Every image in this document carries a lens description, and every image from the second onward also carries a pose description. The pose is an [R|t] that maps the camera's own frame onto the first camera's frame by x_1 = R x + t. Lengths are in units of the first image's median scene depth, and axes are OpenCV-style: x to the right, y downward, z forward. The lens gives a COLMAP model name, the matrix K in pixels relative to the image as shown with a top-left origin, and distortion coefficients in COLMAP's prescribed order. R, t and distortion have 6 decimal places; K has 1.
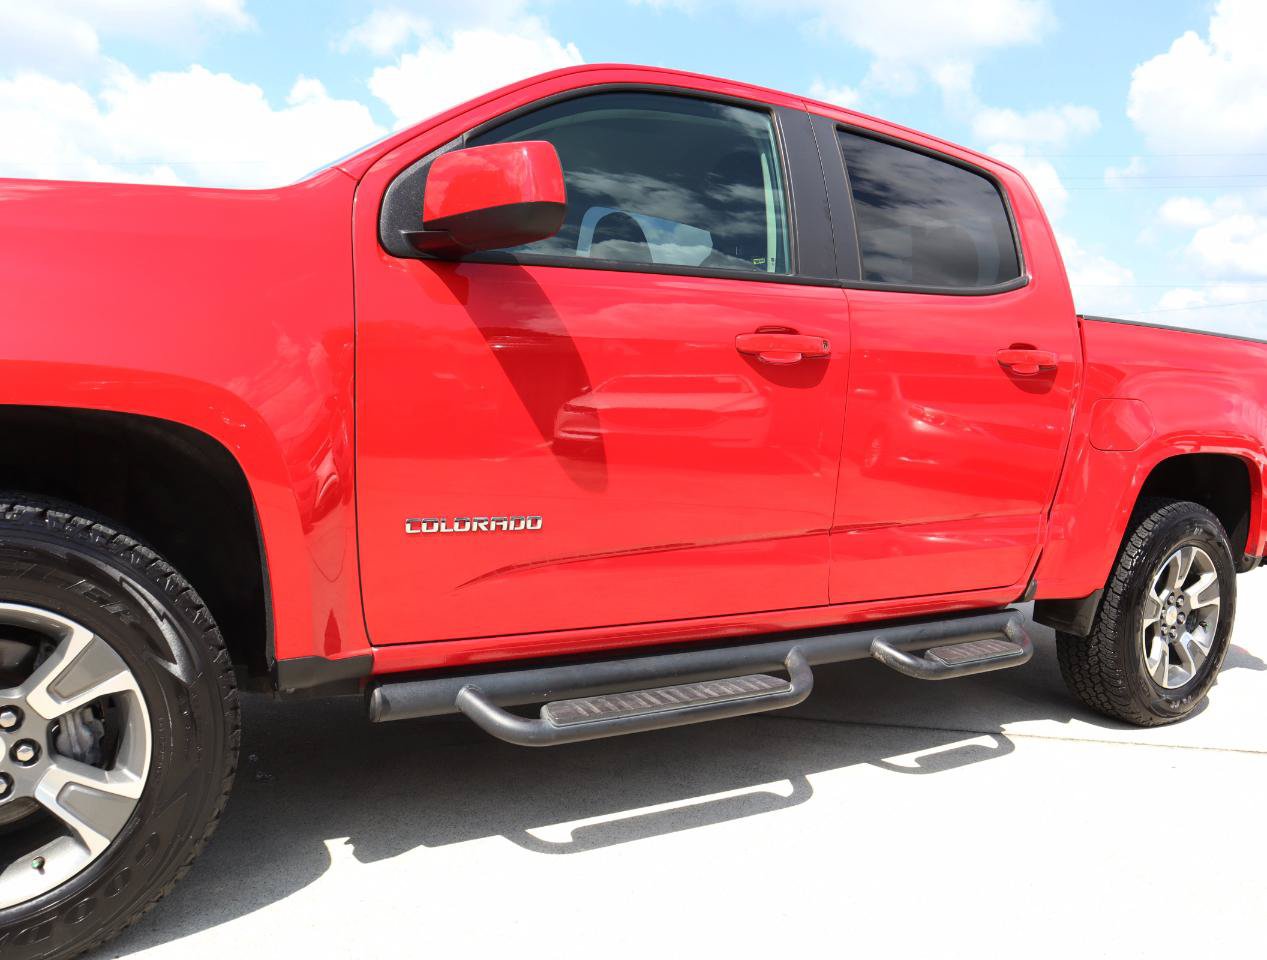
lens RADIAL K [[991.0, 0, 629.6], [0, 991.0, 480.1], [0, 0, 1]] dist [-0.080563, 0.034999]
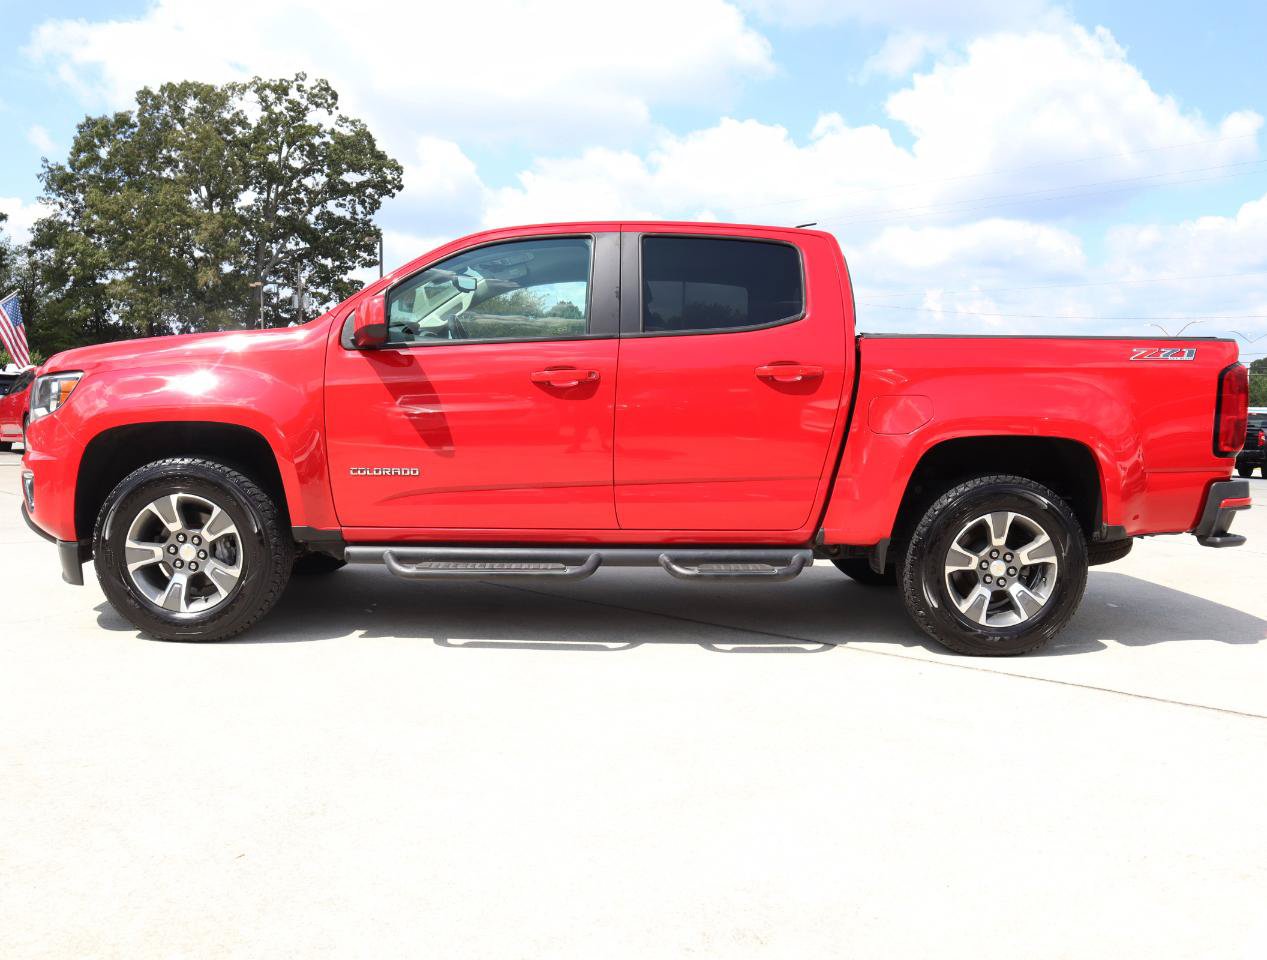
lens RADIAL K [[991.0, 0, 639.1], [0, 991.0, 481.5], [0, 0, 1]] dist [-0.080563, 0.034999]
pose [[0.863111, 0.002893, -0.505005, 0.918831], [-0.010742, 0.999863, -0.012631, 0.057394], [0.504899, 0.016326, 0.863024, -0.364078]]
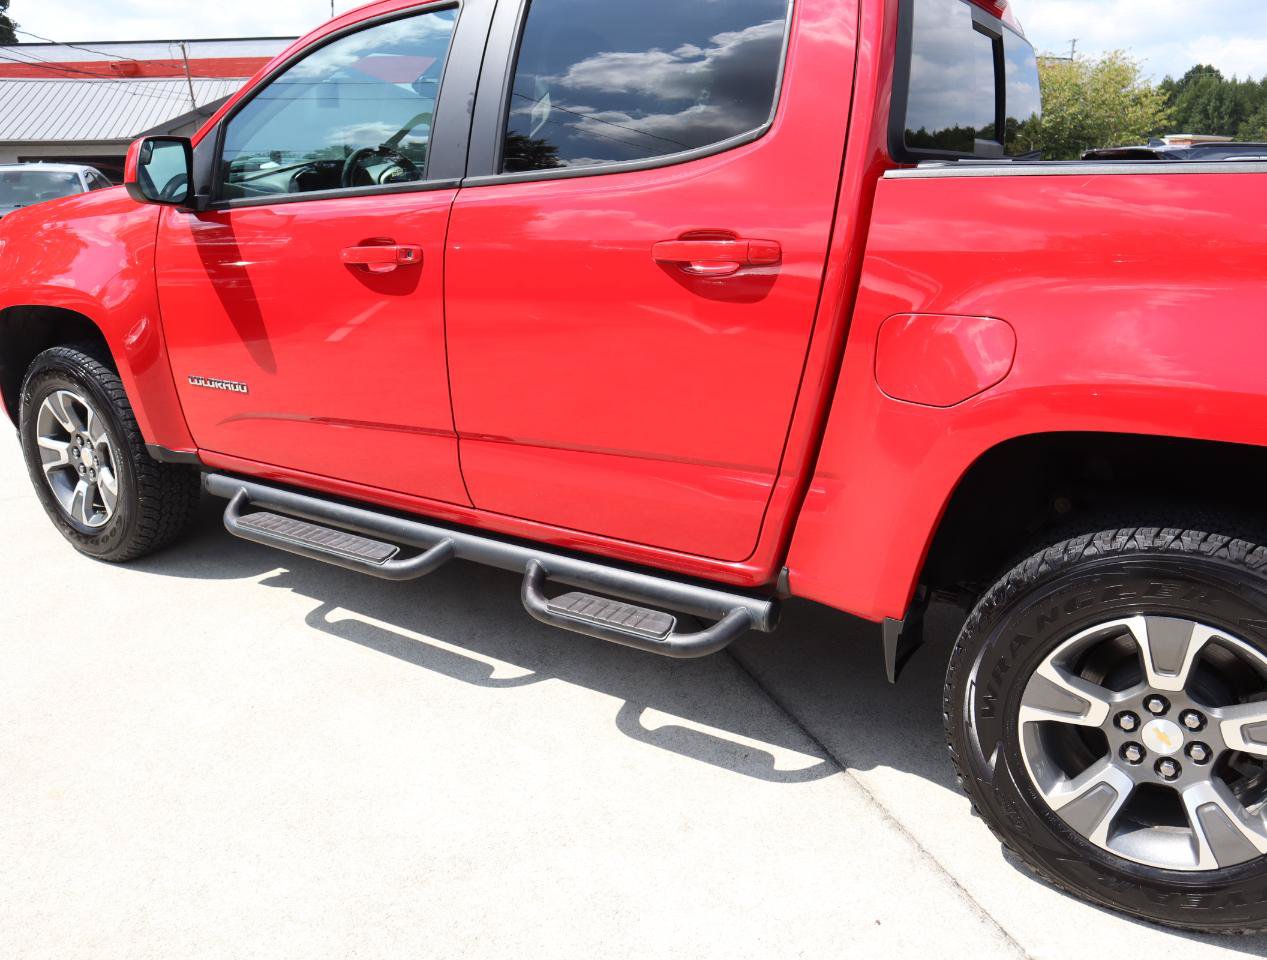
lens RADIAL K [[991.0, 0, 636.0], [0, 991.0, 476.5], [0, 0, 1]] dist [-0.080563, 0.034999]
pose [[0.444272, 0.205578, -0.871986, 0.993347], [-0.048231, 0.977393, 0.205855, -0.106325], [0.894593, -0.049398, 0.444144, 0.598283]]
